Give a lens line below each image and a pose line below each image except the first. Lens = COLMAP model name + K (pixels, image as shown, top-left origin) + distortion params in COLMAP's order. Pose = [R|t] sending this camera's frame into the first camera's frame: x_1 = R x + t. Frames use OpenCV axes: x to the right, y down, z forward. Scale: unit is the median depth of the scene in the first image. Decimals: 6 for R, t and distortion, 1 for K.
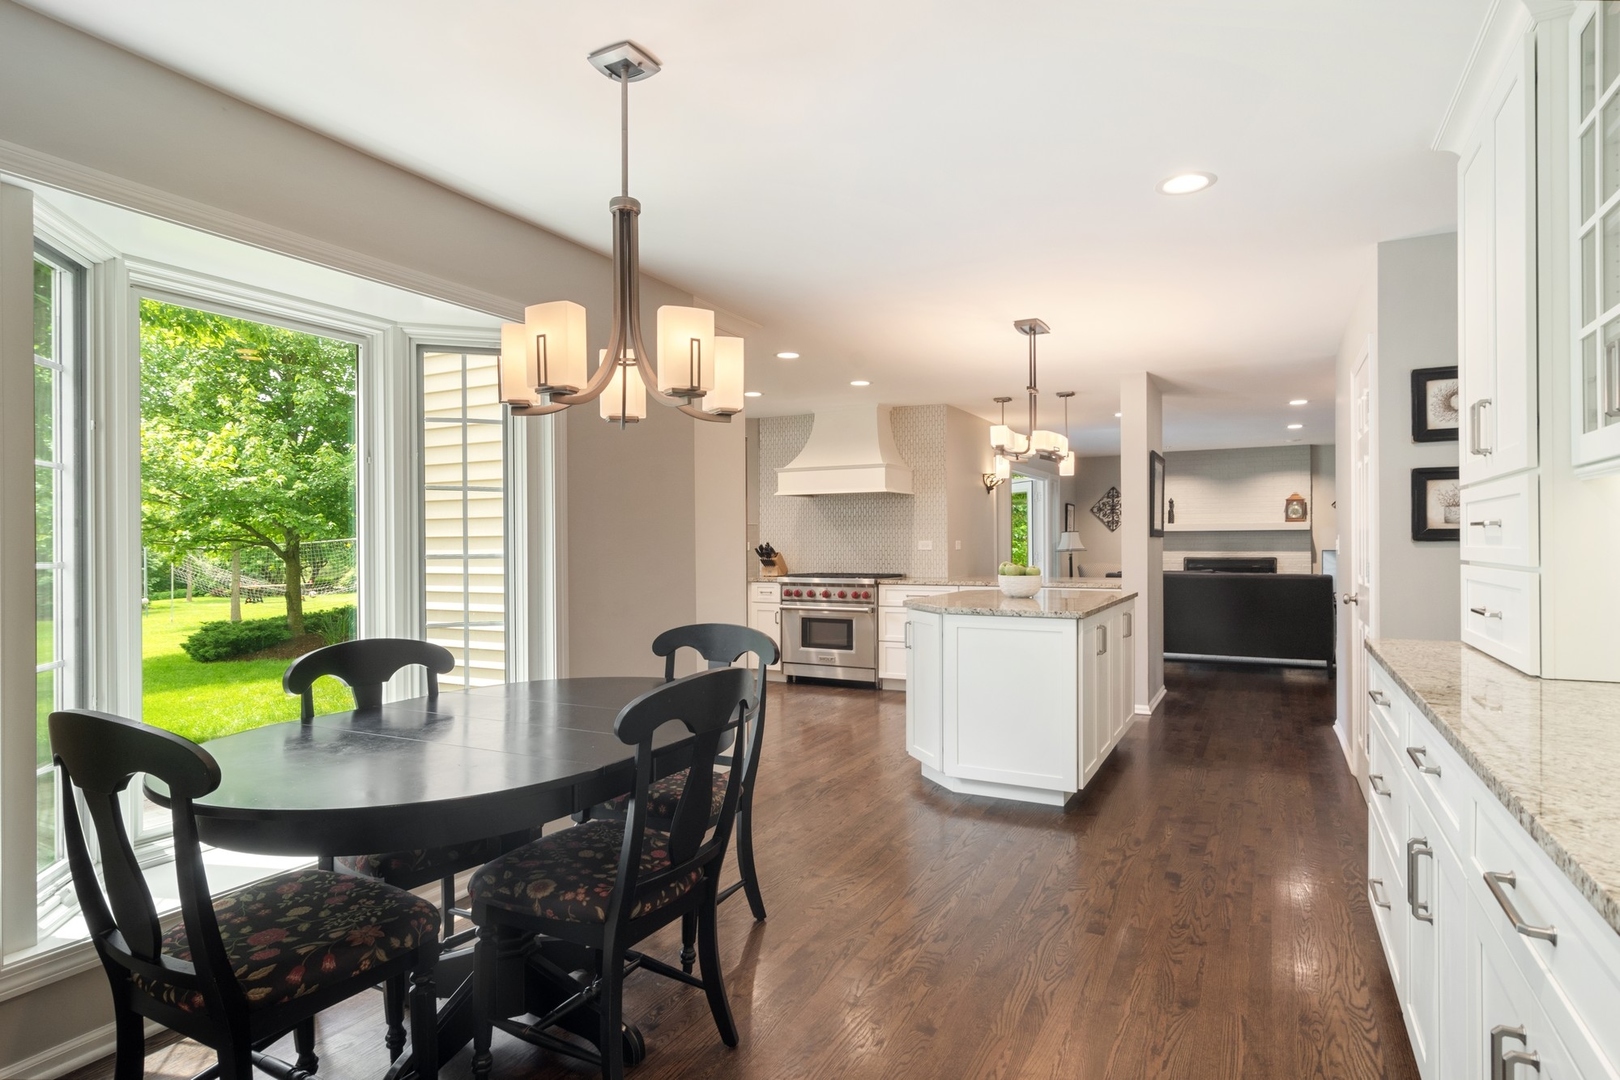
lens RADIAL K [[884.5, 0, 809.1], [0, 884.5, 542.6], [0, 0, 1]] dist [-0.004134, -0.000725]
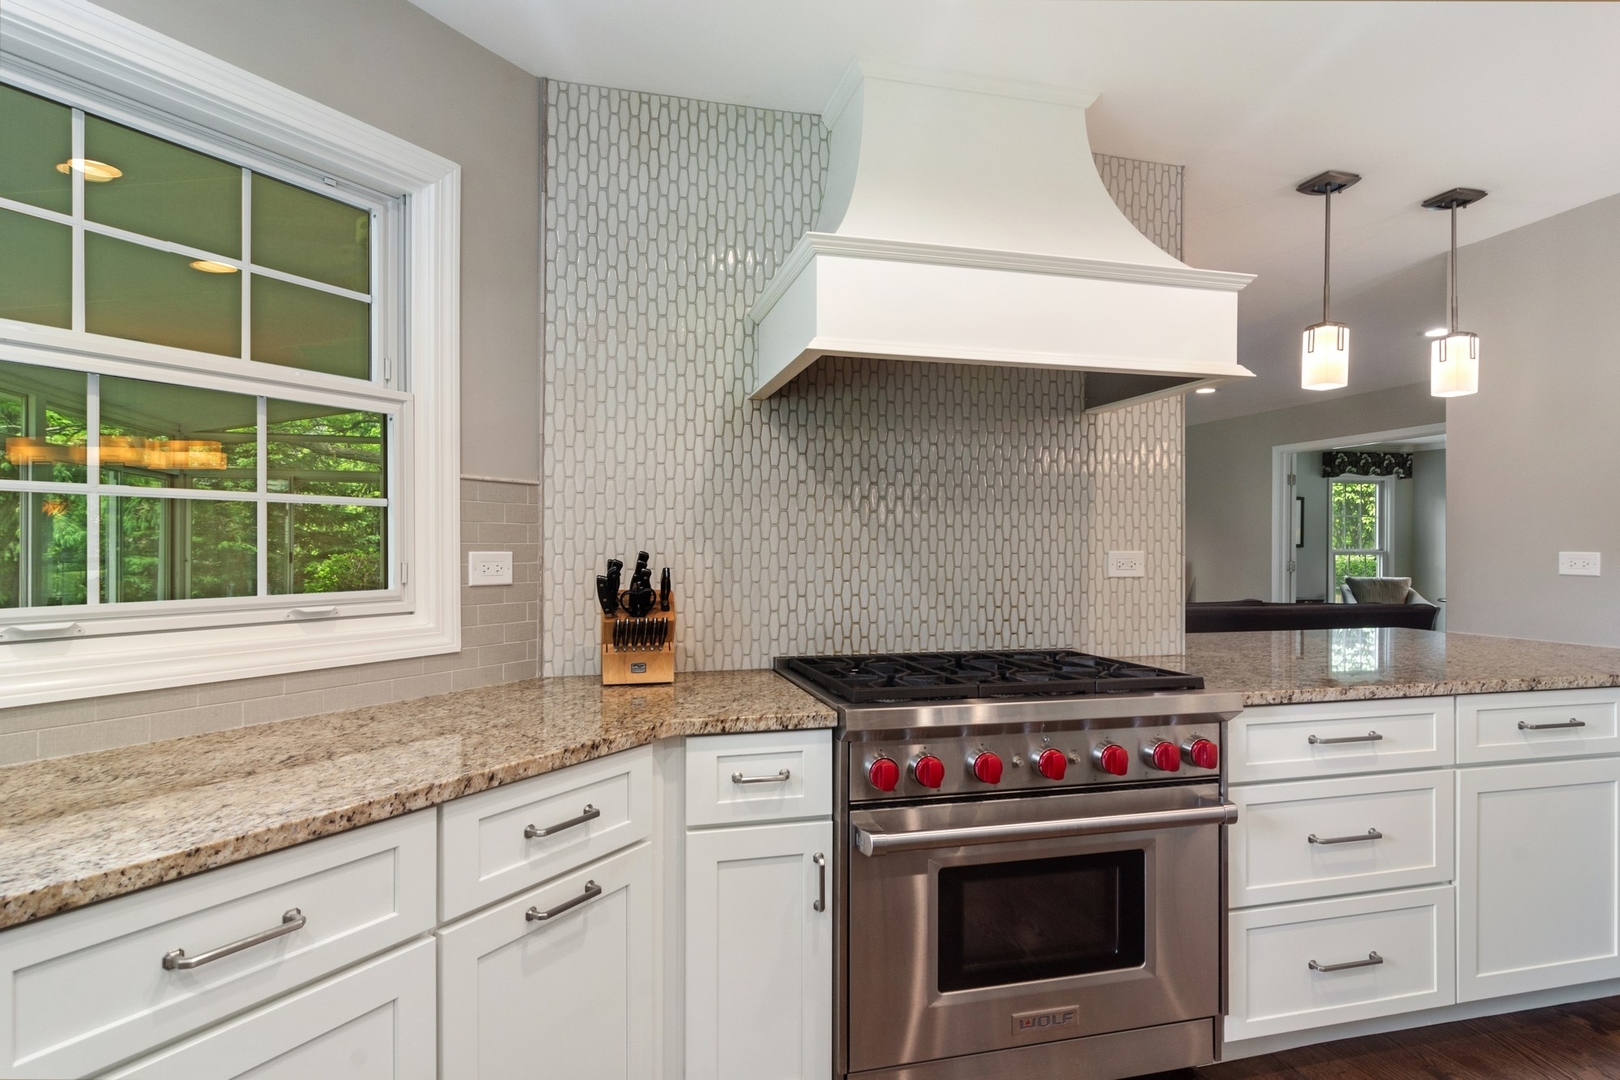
lens RADIAL K [[884.5, 0, 808.8], [0, 884.5, 543.7], [0, 0, 1]] dist [-0.004134, -0.000725]
pose [[0.742226, 0.006581, 0.670118, -0.188183], [-0.005711, 0.999978, -0.003495, -0.002210], [-0.670126, -0.001233, 0.742247, 0.822771]]
